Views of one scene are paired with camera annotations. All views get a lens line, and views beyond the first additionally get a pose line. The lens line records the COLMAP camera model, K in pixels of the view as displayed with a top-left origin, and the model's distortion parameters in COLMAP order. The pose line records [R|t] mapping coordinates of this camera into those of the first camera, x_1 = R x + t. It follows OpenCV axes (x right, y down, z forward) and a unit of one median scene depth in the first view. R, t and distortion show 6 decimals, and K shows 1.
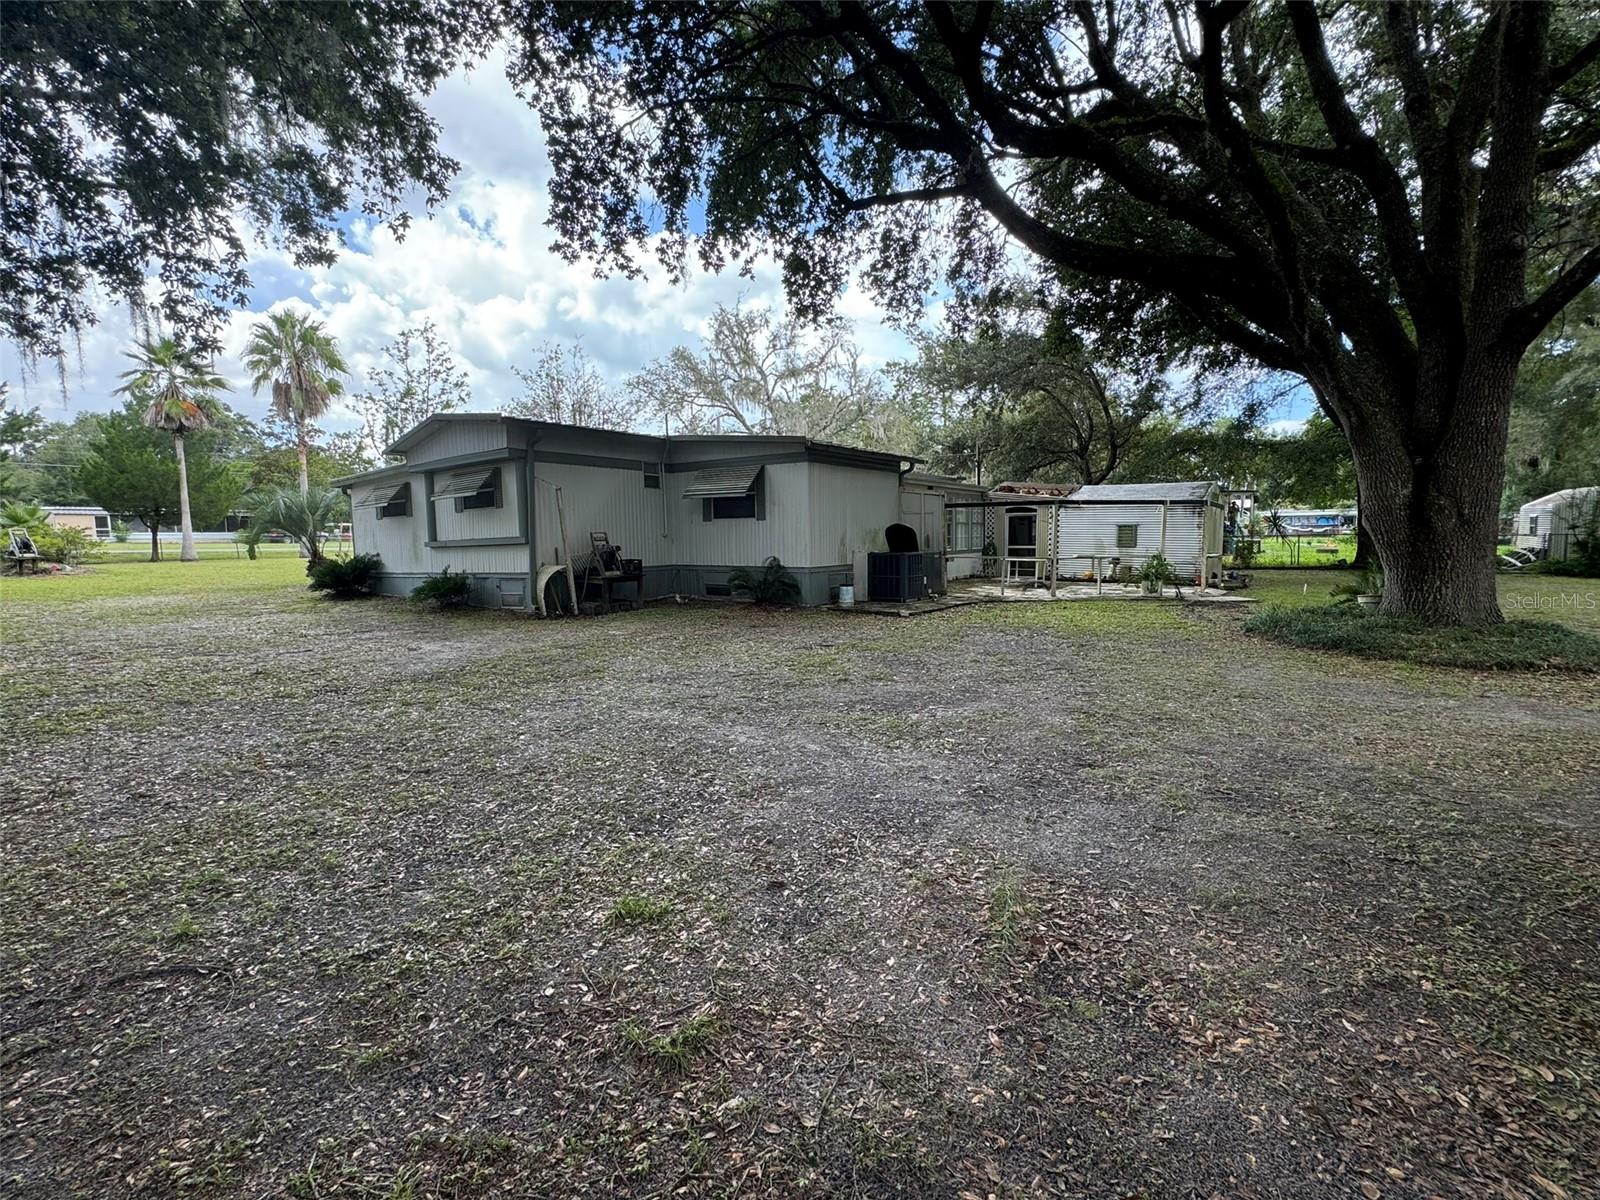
lens RADIAL K [[712.8, 0, 800.0], [0, 712.8, 600.0], [0, 0, 1]] dist [-0.000233, 0.000019]
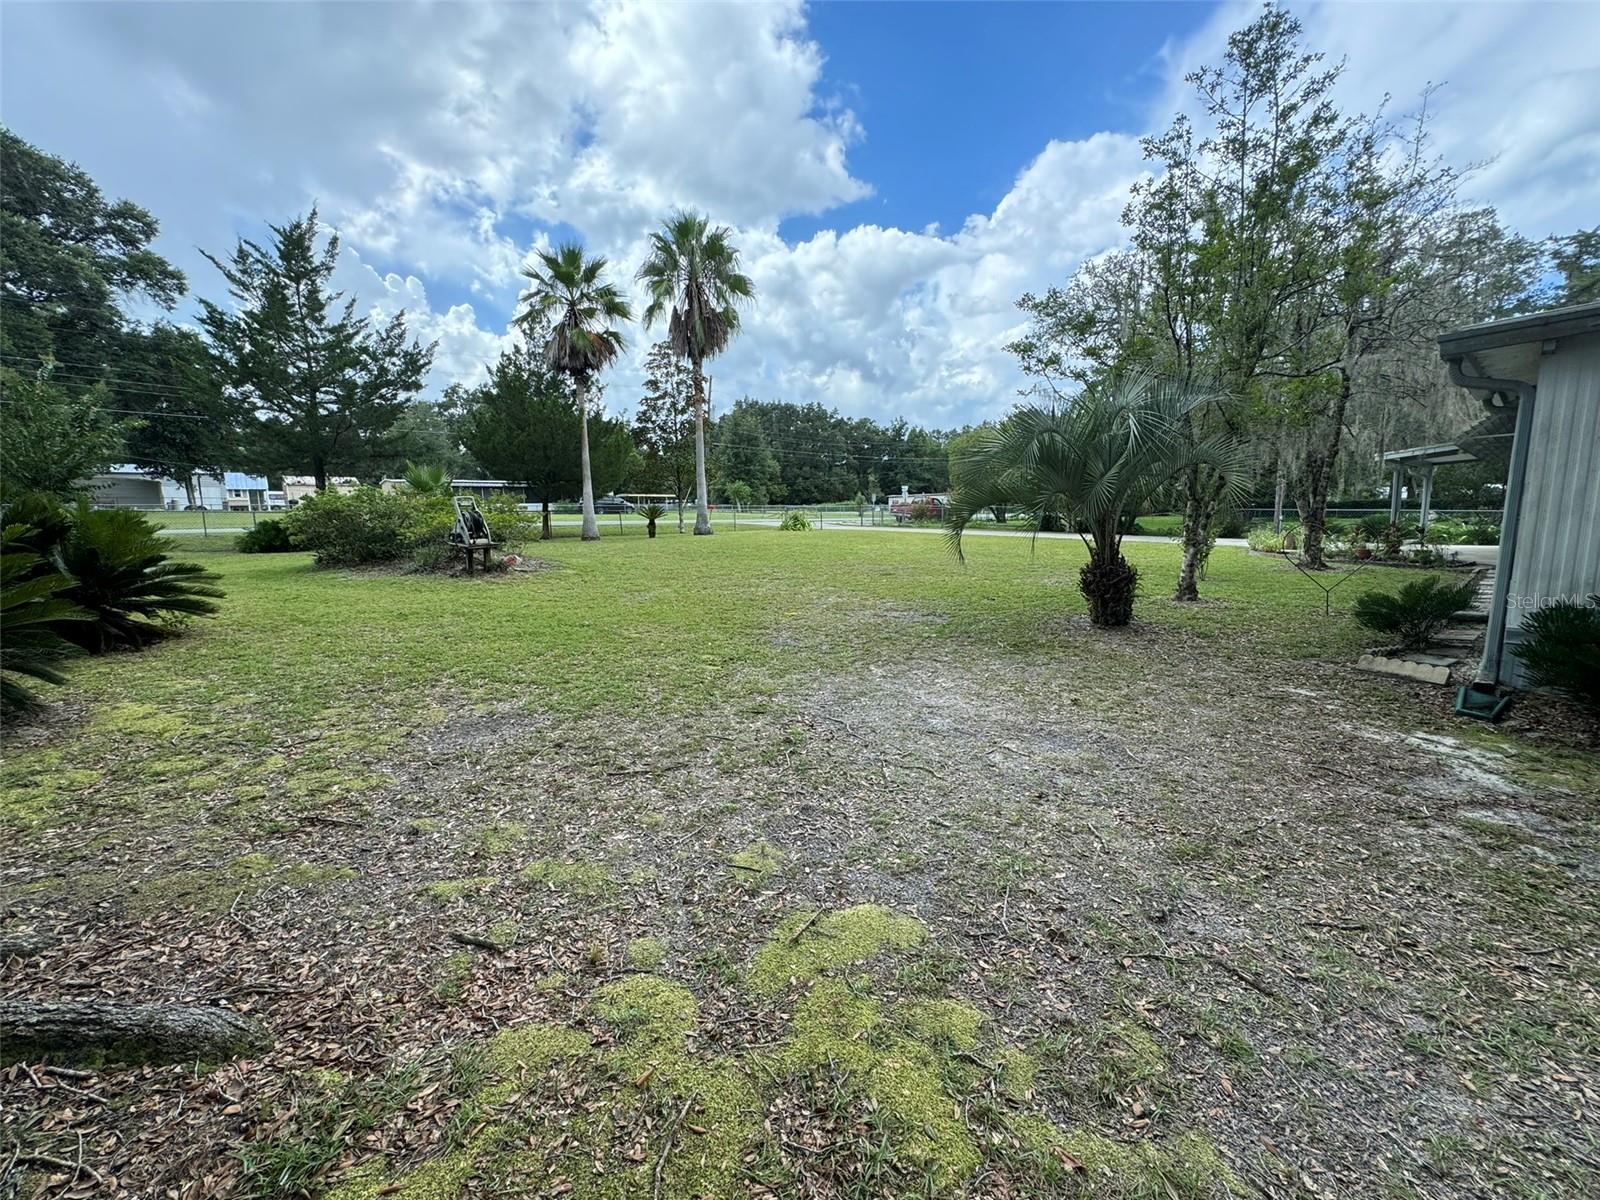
lens RADIAL K [[644.6, 0, 800.0], [0, 644.6, 600.0], [0, 0, 1]] dist [-0.000068, -0.000008]
pose [[0.972361, 0.041080, -0.229842, -0.469797], [-0.028491, 0.997920, 0.057830, -0.035523], [0.231740, -0.049683, 0.971508, 0.359676]]
